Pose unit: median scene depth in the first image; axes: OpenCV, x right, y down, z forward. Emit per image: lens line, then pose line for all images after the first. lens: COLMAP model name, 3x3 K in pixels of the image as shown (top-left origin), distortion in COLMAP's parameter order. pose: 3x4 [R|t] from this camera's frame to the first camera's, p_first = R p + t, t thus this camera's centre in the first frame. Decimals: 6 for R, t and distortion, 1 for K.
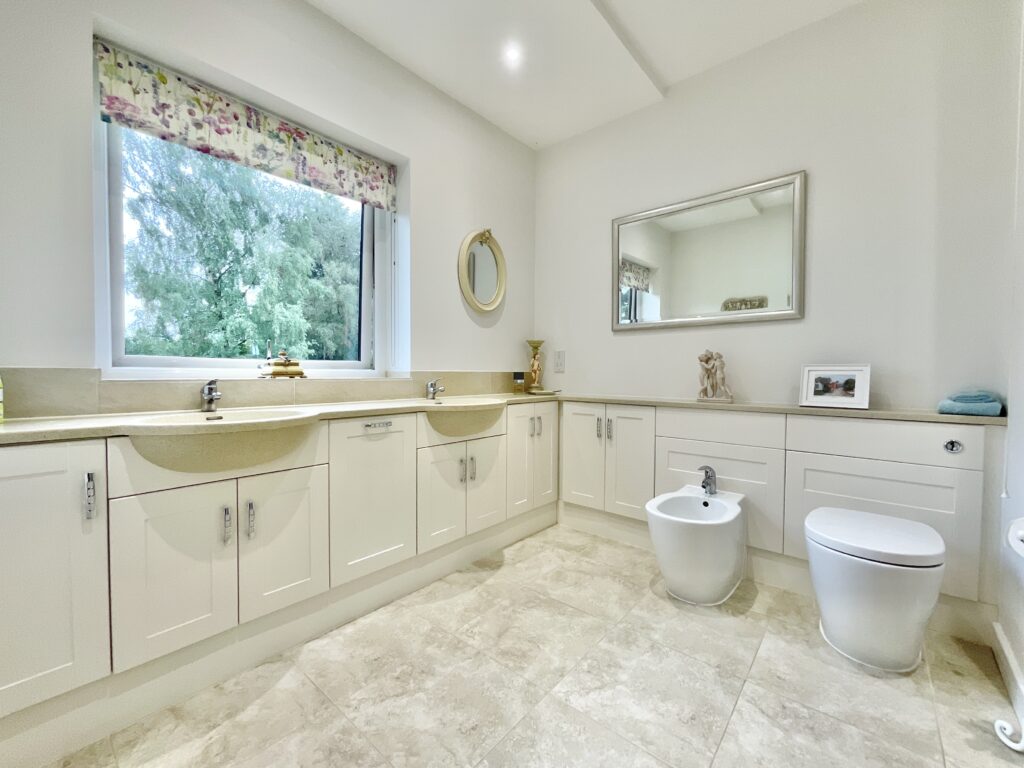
lens RADIAL K [[414.4, 0, 522.0], [0, 414.4, 379.3], [0, 0, 1]] dist [-0.006558, -0.000255]
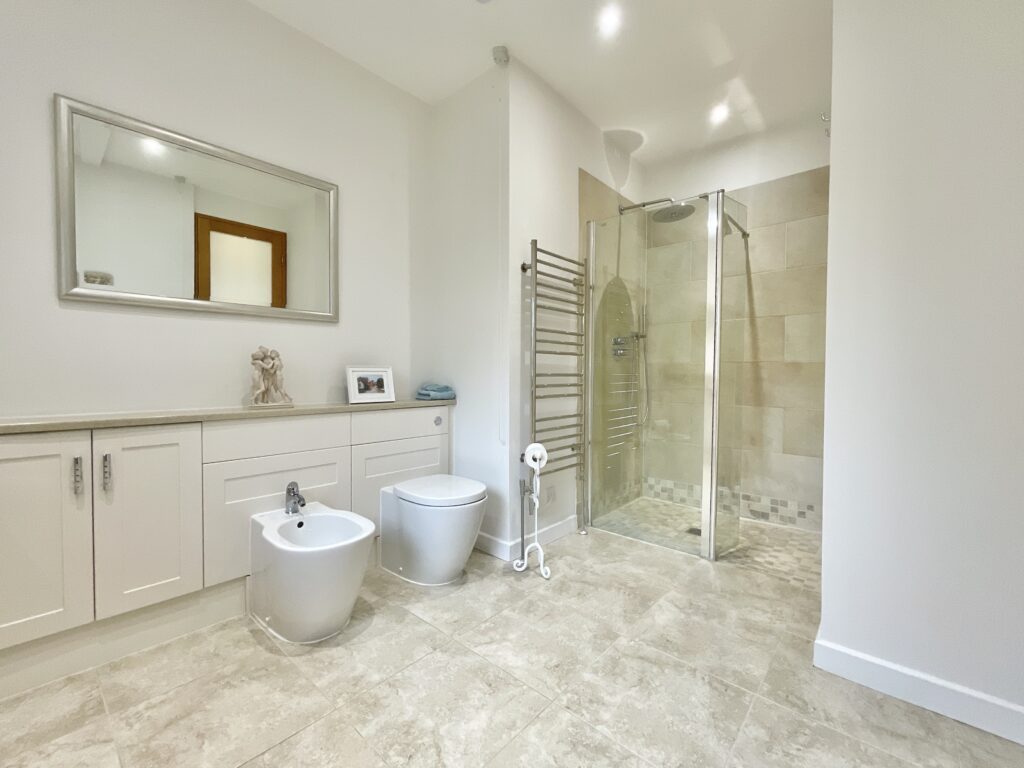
lens RADIAL K [[414.4, 0, 520.5], [0, 414.4, 385.2], [0, 0, 1]] dist [-0.006558, -0.000255]
pose [[0.058179, -0.035340, 0.997680, -0.407596], [0.010505, 0.999340, 0.034786, -0.018938], [-0.998251, 0.008457, 0.058511, 0.511761]]
